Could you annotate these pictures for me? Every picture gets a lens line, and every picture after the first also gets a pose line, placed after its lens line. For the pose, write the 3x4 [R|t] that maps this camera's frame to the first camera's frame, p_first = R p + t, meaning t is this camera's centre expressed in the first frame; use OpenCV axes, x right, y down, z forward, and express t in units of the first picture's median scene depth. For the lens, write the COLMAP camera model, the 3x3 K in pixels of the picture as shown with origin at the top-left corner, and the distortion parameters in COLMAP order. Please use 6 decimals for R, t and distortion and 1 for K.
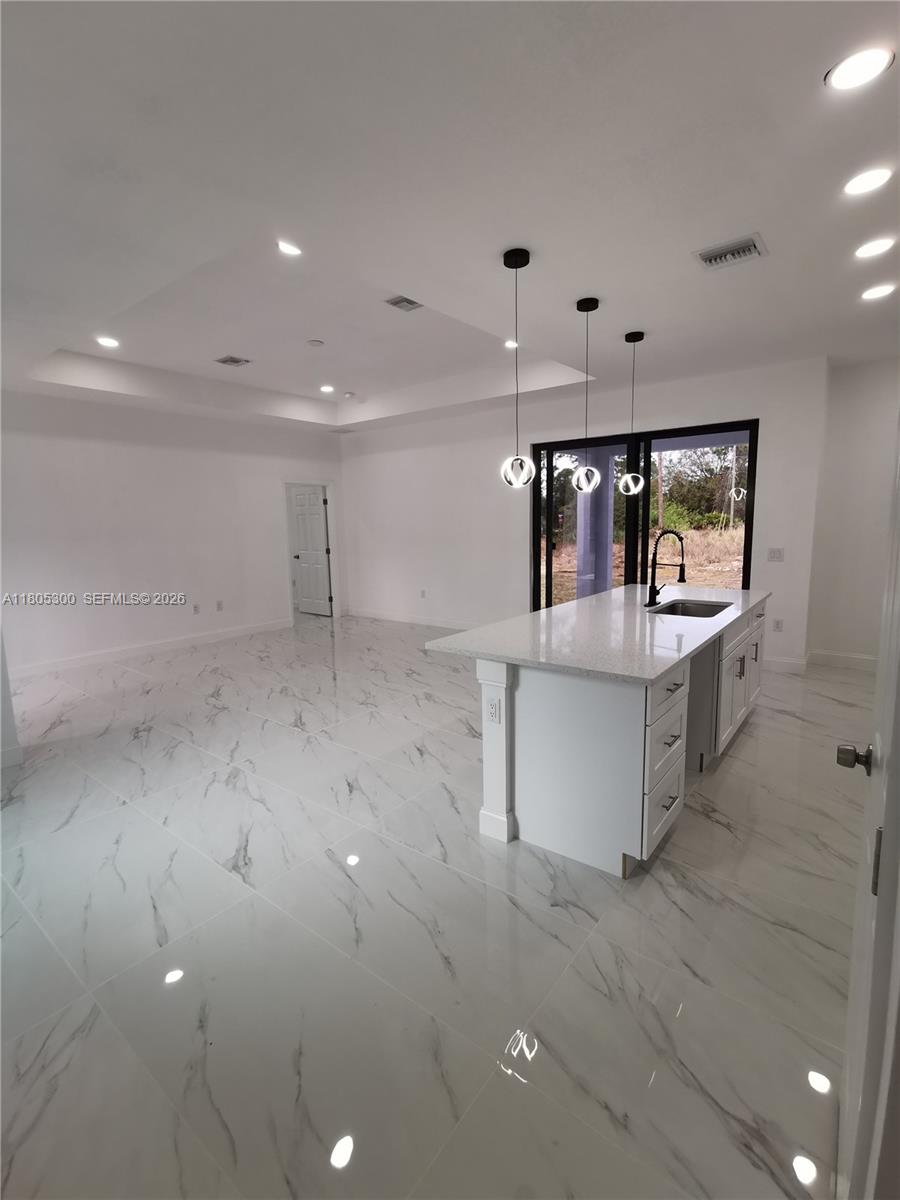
lens RADIAL K [[554.9, 0, 450.0], [0, 554.9, 600.0], [0, 0, 1]] dist [-0.014186, 0.014186]
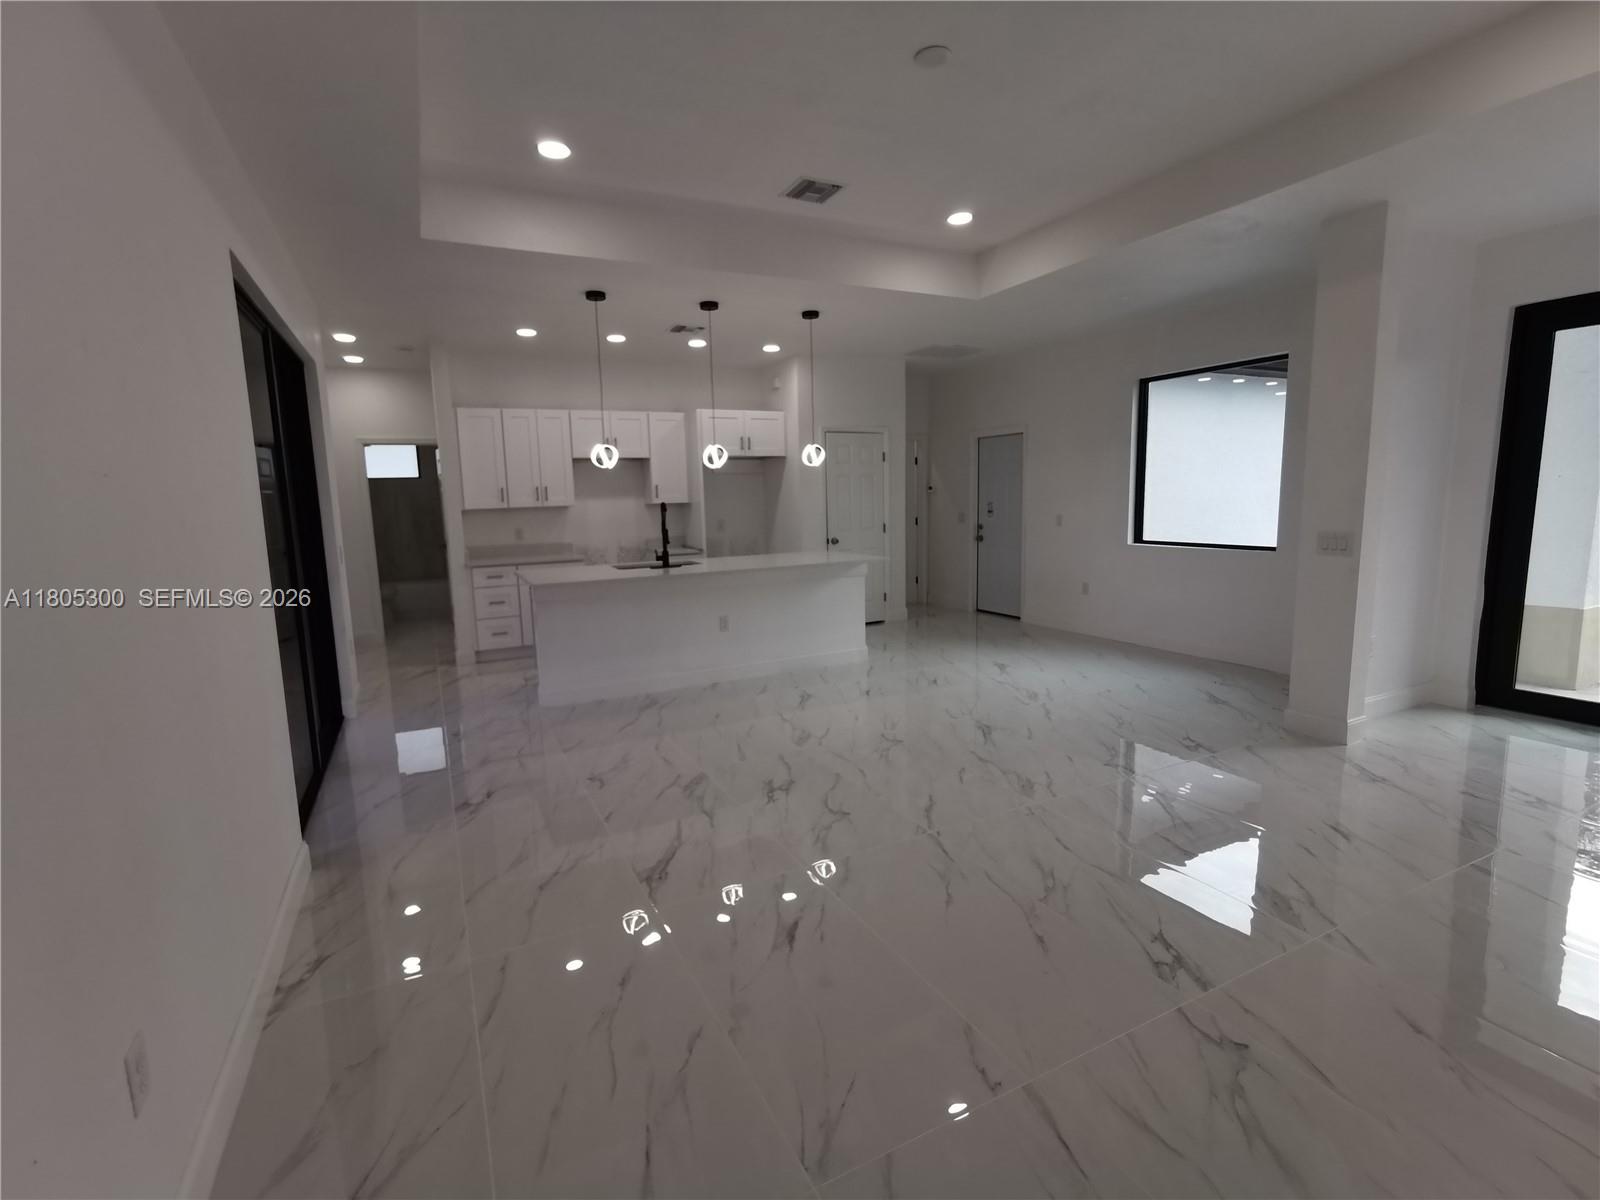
lens RADIAL K [[739.9, 0, 795.1], [0, 739.9, 600.2], [0, 0, 1]] dist [-0.014186, 0.014186]
pose [[-0.905314, -0.015947, 0.424443, -0.511935], [0.106352, 0.958952, 0.262871, -0.289456], [-0.411212, 0.283121, -0.866456, 2.143941]]
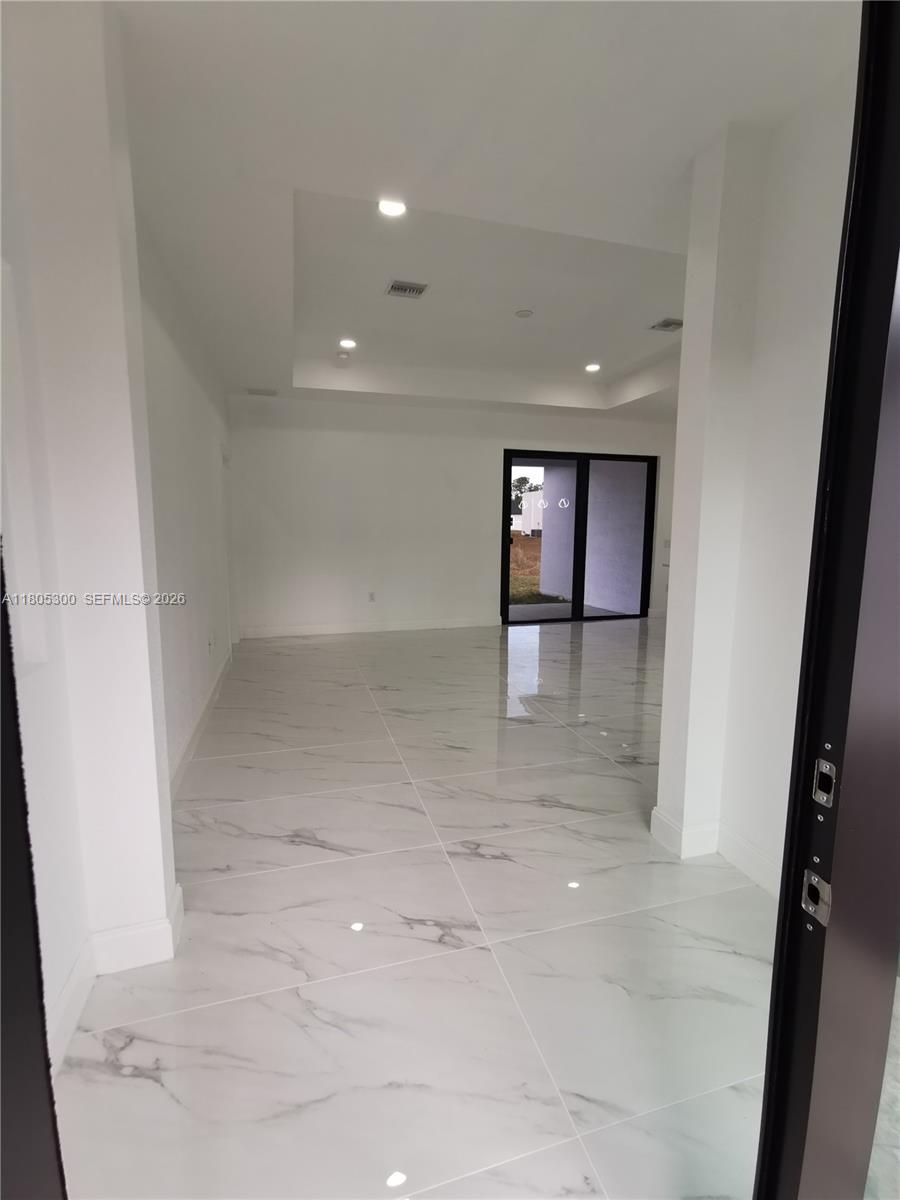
lens RADIAL K [[552.5, 0, 453.9], [0, 552.5, 596.2], [0, 0, 1]] dist [-0.005156, 0.009064]
pose [[0.574396, -0.082613, 0.814398, -1.411519], [0.100717, 0.994467, 0.029843, -0.052604], [-0.812358, 0.064882, 0.579539, 0.772861]]
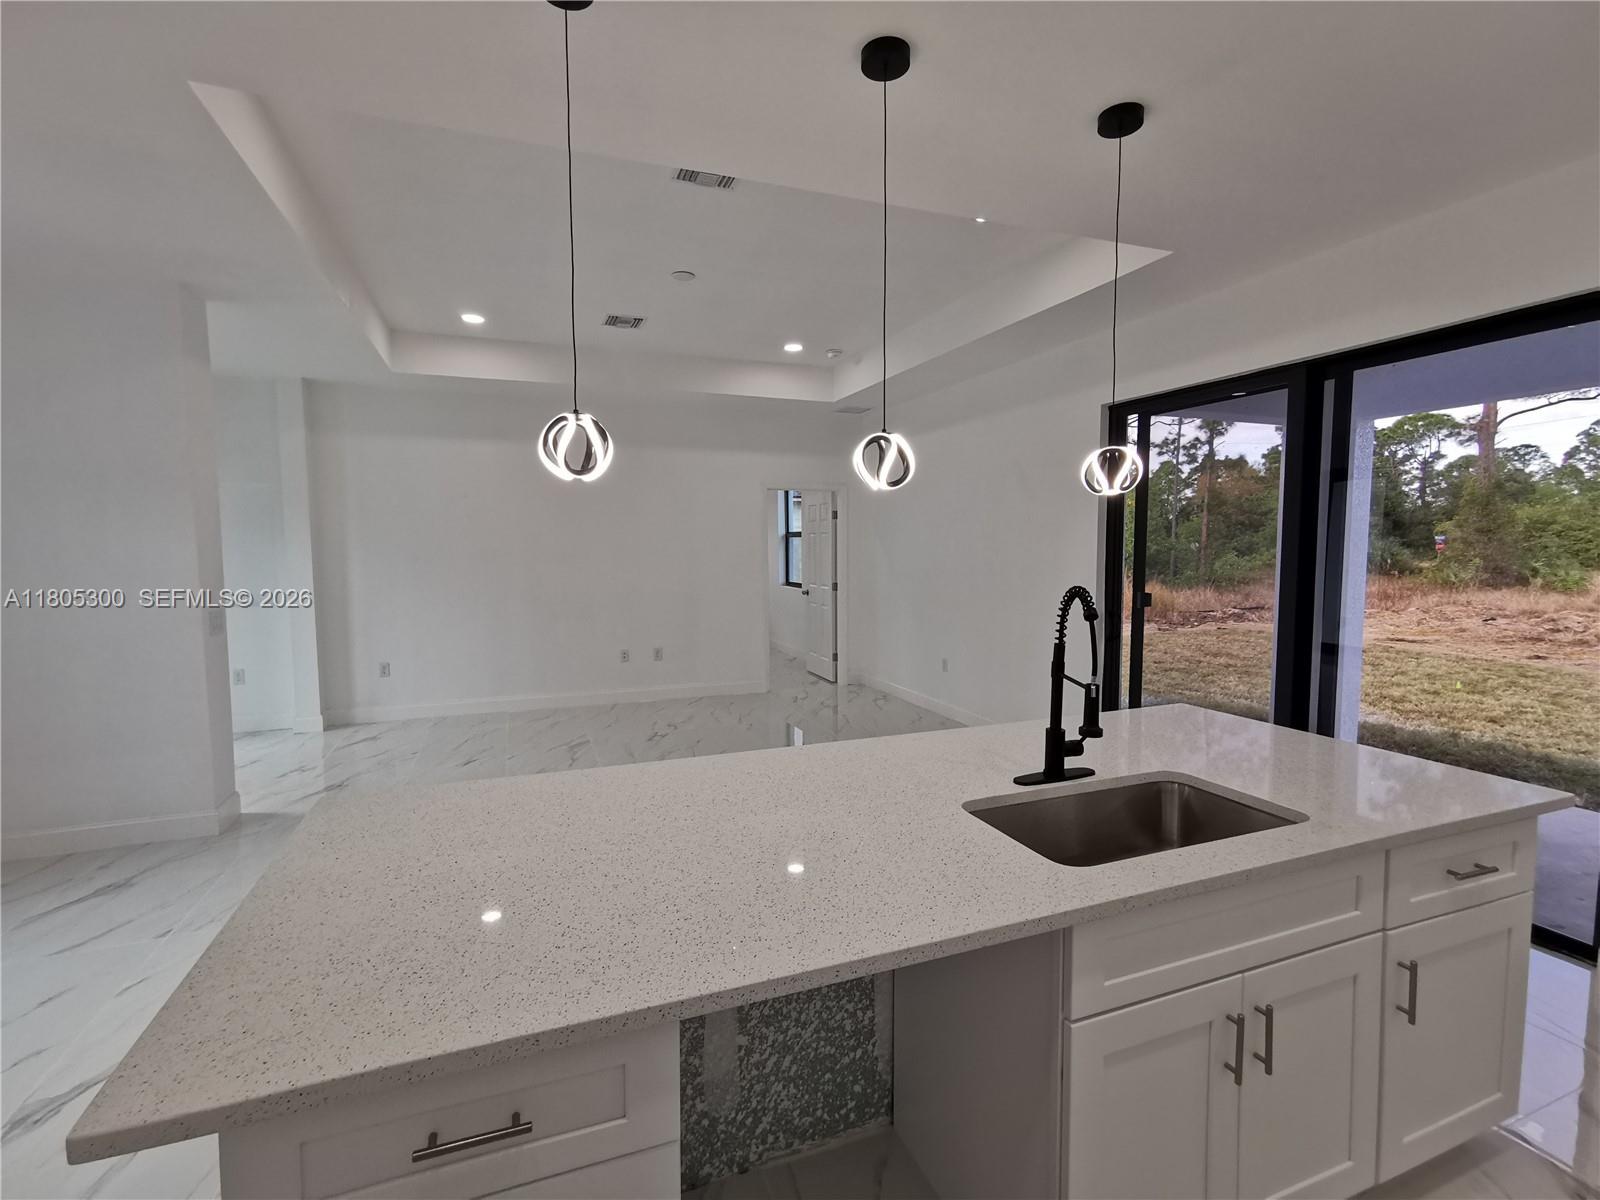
lens RADIAL K [[739.9, 0, 795.1], [0, 739.9, 600.2], [0, 0, 1]] dist [-0.014186, 0.014186]
pose [[0.857053, 0.057068, -0.512058, 0.446089], [-0.087856, 0.995479, -0.036104, -0.076501], [0.507683, 0.075930, 0.858192, 0.442098]]
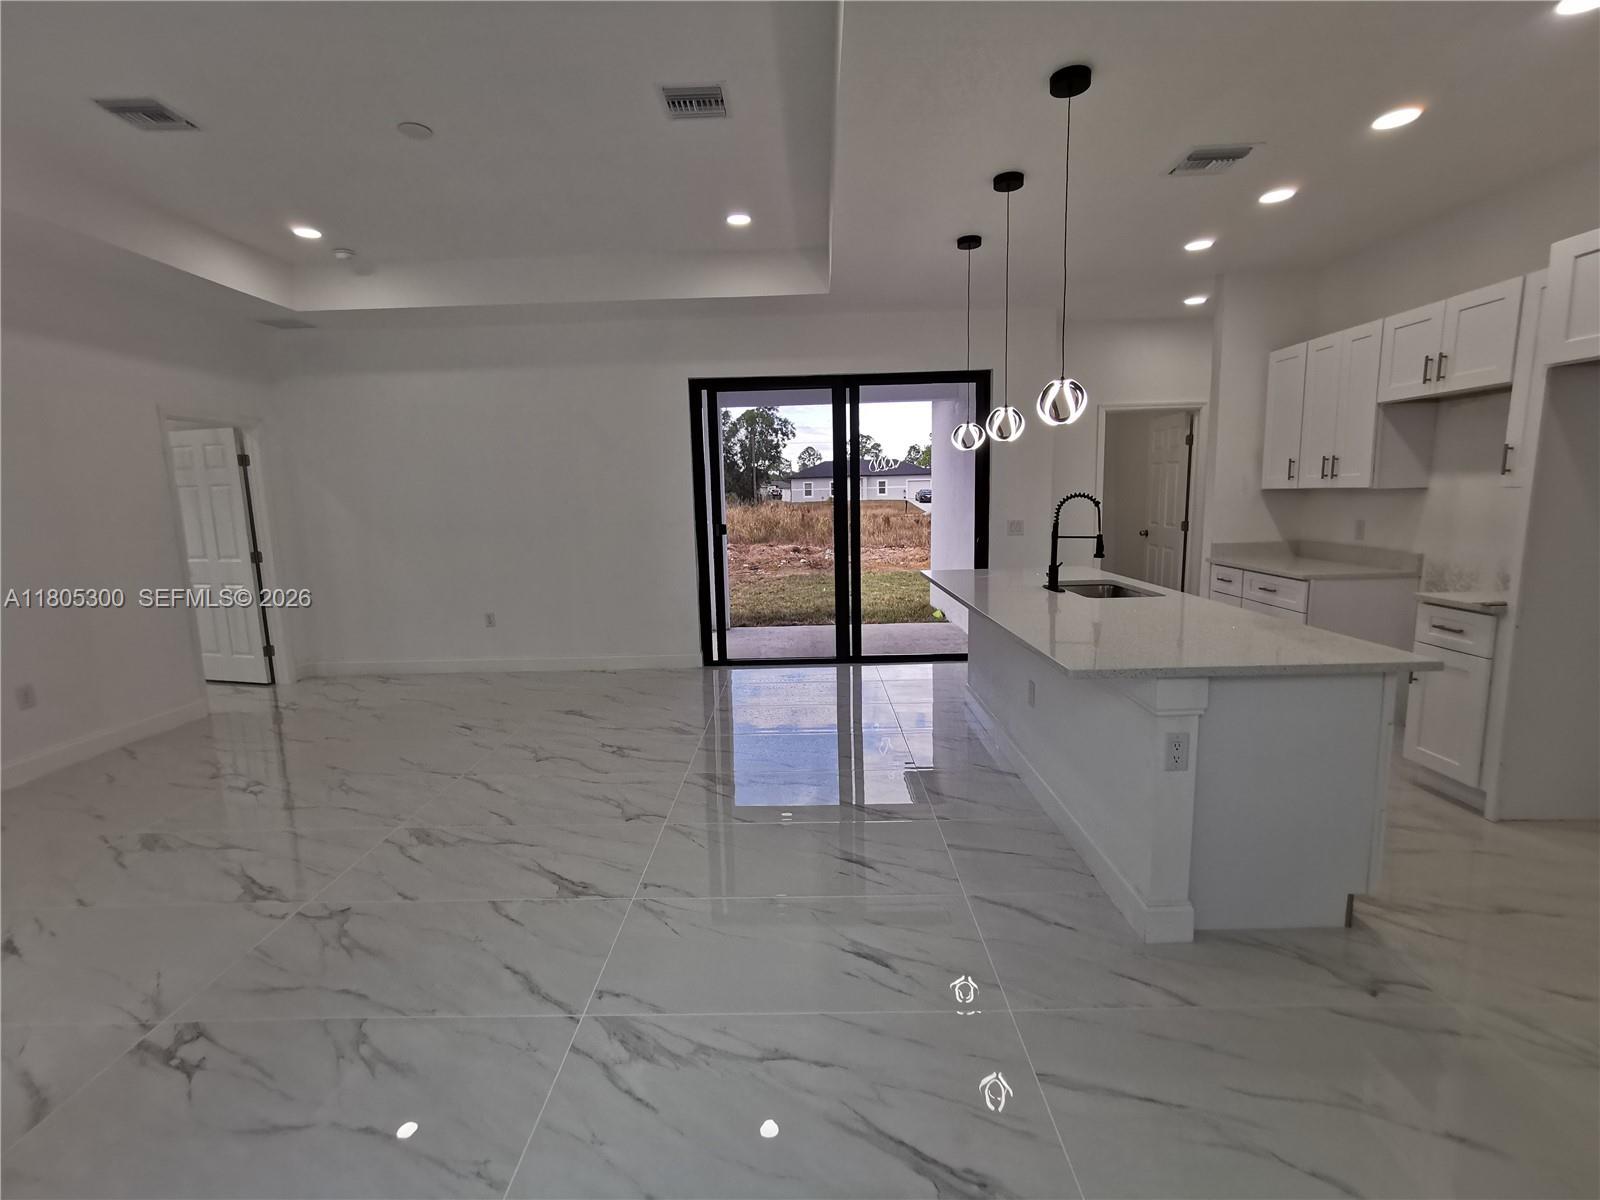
lens RADIAL K [[739.9, 0, 795.1], [0, 739.9, 600.2], [0, 0, 1]] dist [-0.014186, 0.014186]
pose [[0.795106, -0.087409, 0.600138, -0.527605], [0.096894, 0.995157, 0.016570, -0.027604], [-0.598680, 0.044975, 0.799725, 0.365728]]
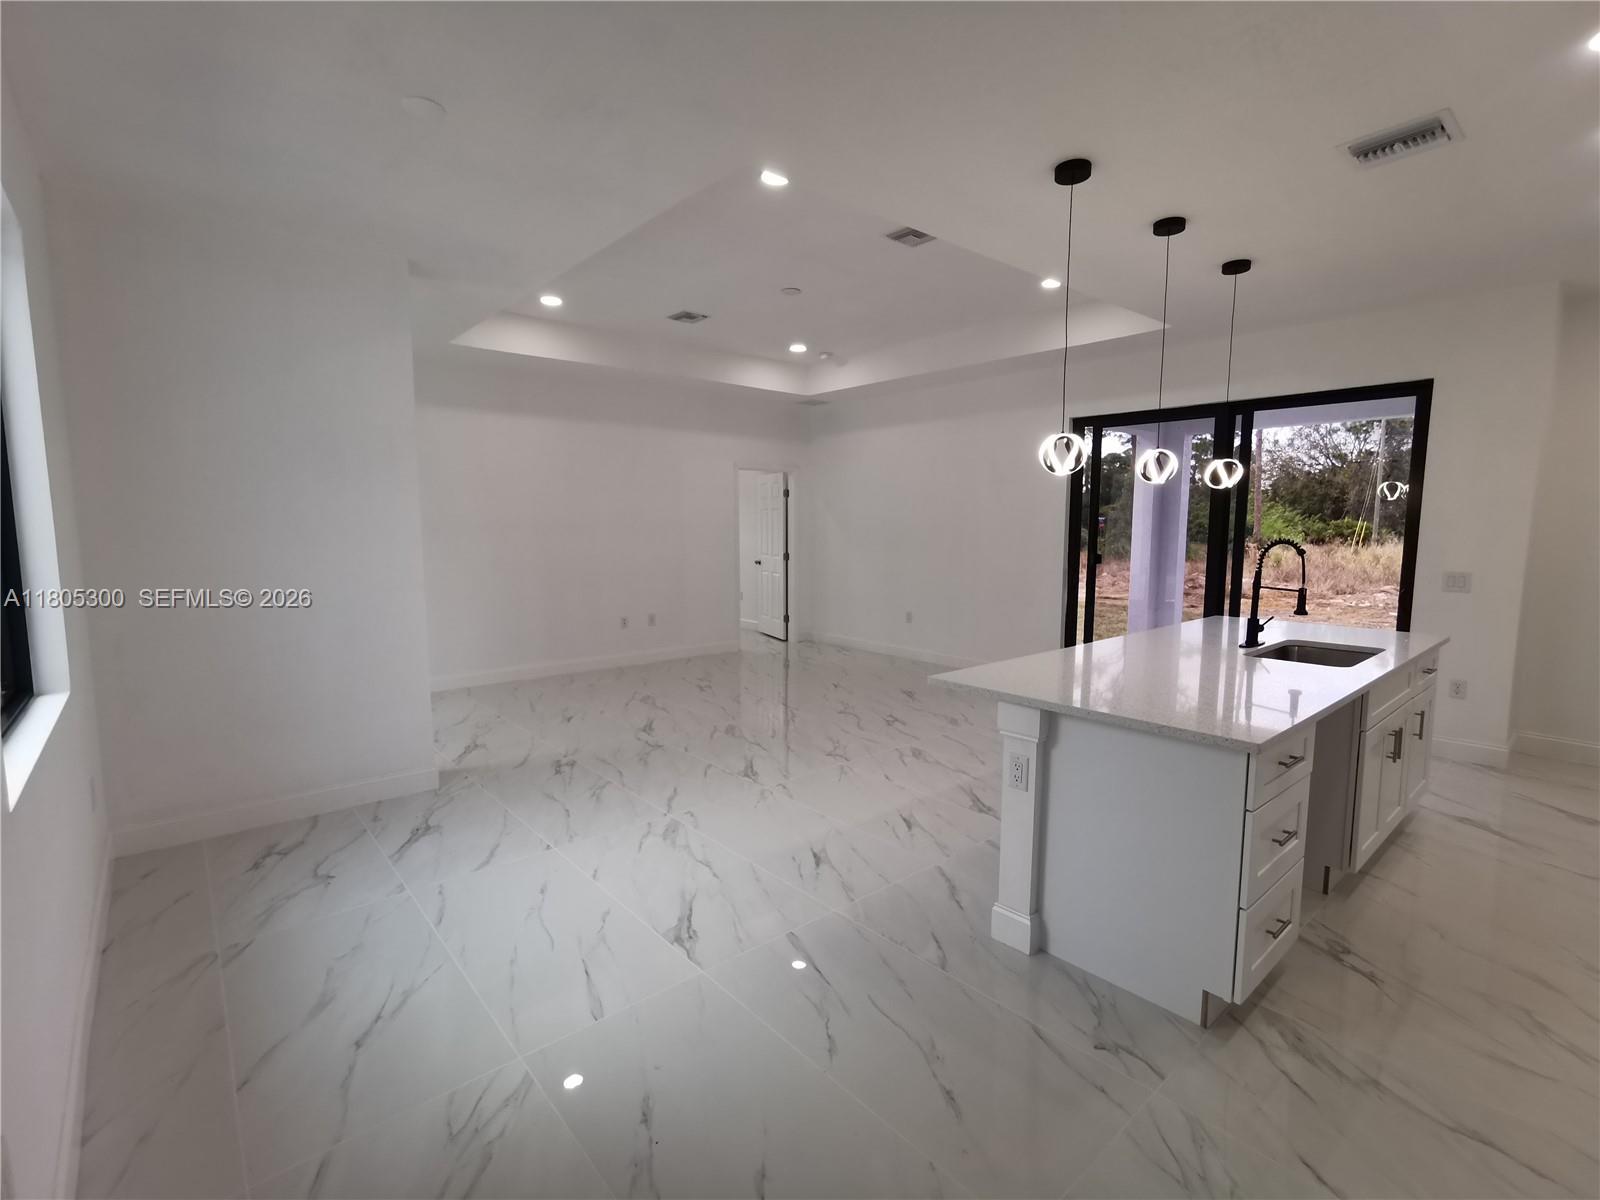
lens RADIAL K [[741.7, 0, 792.7], [0, 741.7, 602.8], [0, 0, 1]] dist [-0.004574, 0.006698]
pose [[0.980357, 0.044143, -0.192226, -0.023828], [-0.050240, 0.998373, -0.026956, 0.009116], [0.190723, 0.036084, 0.980980, -0.026825]]
